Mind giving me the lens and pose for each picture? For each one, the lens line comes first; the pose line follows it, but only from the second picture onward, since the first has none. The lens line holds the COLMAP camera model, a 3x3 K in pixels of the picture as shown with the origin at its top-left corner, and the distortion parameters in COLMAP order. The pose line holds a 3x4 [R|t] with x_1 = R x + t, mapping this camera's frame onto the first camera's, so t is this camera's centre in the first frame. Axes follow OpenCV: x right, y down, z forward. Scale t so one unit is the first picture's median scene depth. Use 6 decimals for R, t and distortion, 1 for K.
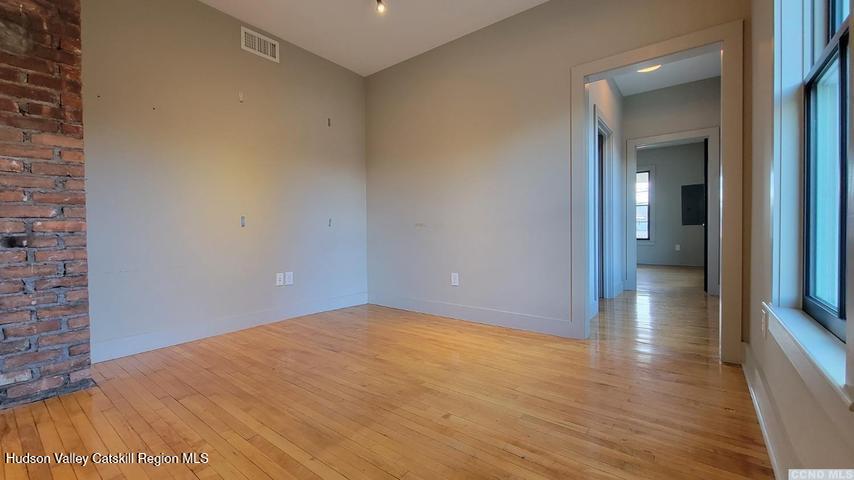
lens RADIAL K [[347.8, 0, 427.0], [0, 347.8, 240.0], [0, 0, 1]] dist [-0.003297, -0.000584]
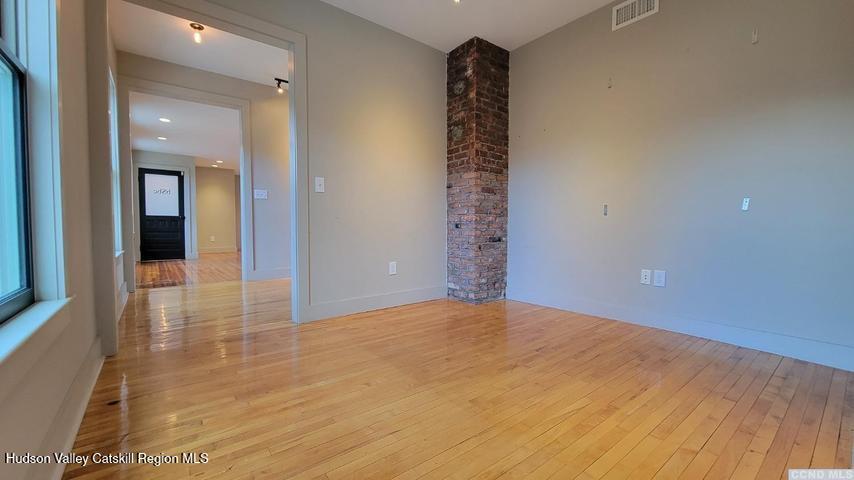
lens RADIAL K [[347.8, 0, 427.0], [0, 347.8, 240.0], [0, 0, 1]] dist [-0.003297, -0.000584]
pose [[-0.242900, 0.051916, -0.968661, 0.717966], [-0.017246, 0.998178, 0.057823, -0.020602], [0.969898, 0.030751, -0.241562, 0.959312]]
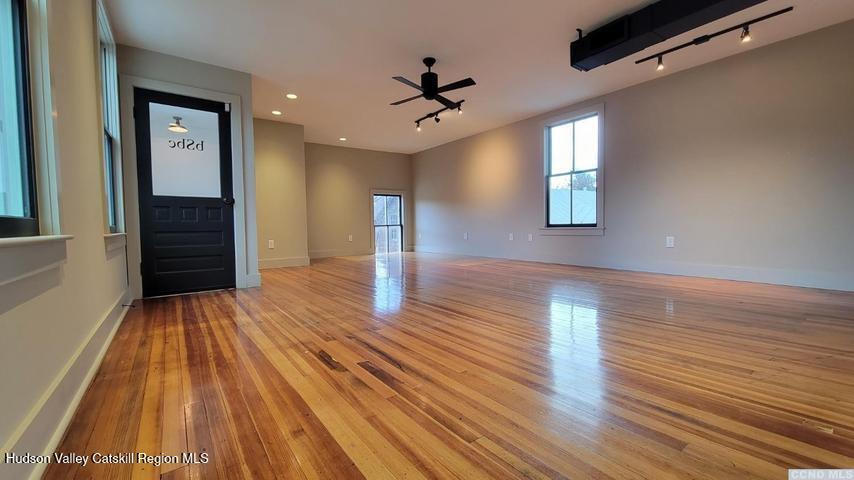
lens RADIAL K [[347.8, 0, 427.0], [0, 347.8, 240.0], [0, 0, 1]] dist [-0.003297, -0.000584]
pose [[-0.276282, 0.057614, -0.959348, 0.262143], [0.000343, 0.998207, 0.059848, 0.012379], [0.961077, 0.016206, -0.275806, 0.375181]]
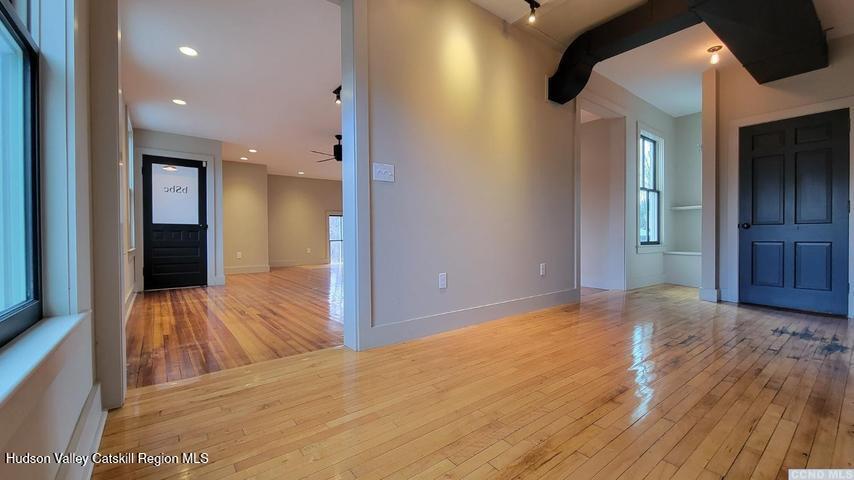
lens RADIAL K [[347.8, 0, 427.0], [0, 347.8, 240.0], [0, 0, 1]] dist [-0.003297, -0.000584]
pose [[-0.252342, 0.024489, -0.967328, 0.463806], [-0.007581, 0.999599, 0.027283, -0.009468], [0.967608, 0.014218, -0.252056, 0.620284]]
